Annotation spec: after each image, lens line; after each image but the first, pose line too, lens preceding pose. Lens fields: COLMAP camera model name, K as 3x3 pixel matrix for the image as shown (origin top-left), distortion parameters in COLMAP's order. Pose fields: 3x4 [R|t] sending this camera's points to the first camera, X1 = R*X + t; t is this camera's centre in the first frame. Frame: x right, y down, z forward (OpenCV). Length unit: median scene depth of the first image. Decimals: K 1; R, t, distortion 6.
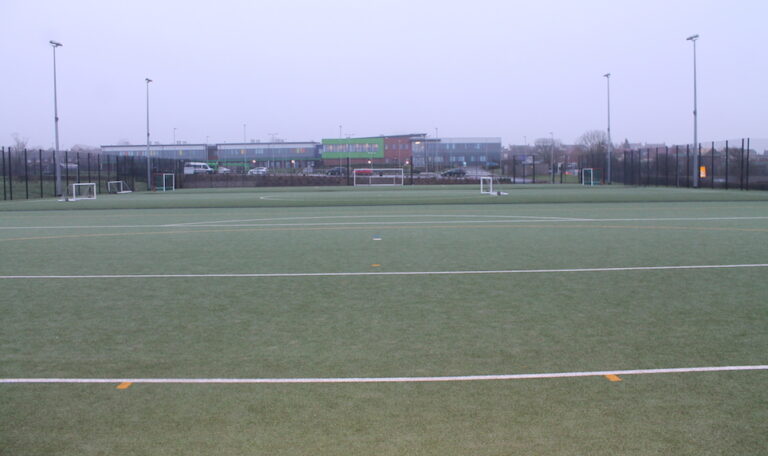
lens RADIAL K [[647.8, 0, 402.4], [0, 647.8, 228.3], [0, 0, 1]] dist [-0.165543, 0.123285]
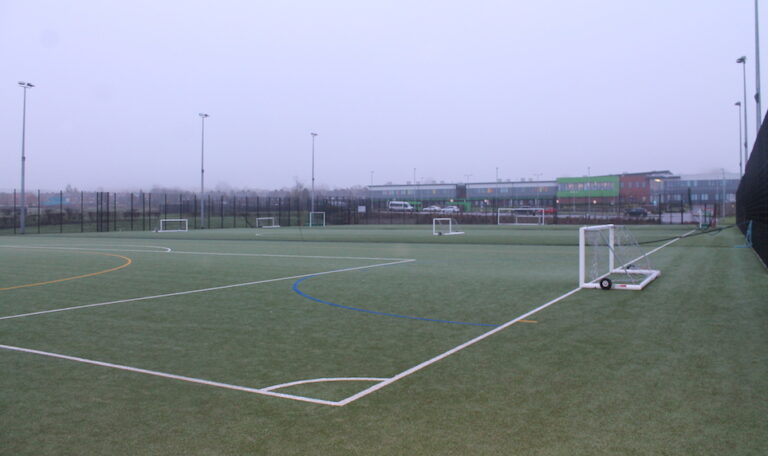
lens RADIAL K [[647.8, 0, 402.4], [0, 647.8, 228.3], [0, 0, 1]] dist [-0.165543, 0.123285]
pose [[0.866357, 0.015023, -0.499200, 0.243253], [-0.043549, 0.998013, -0.045544, -0.004362], [0.497524, 0.061197, 0.865289, 0.016380]]
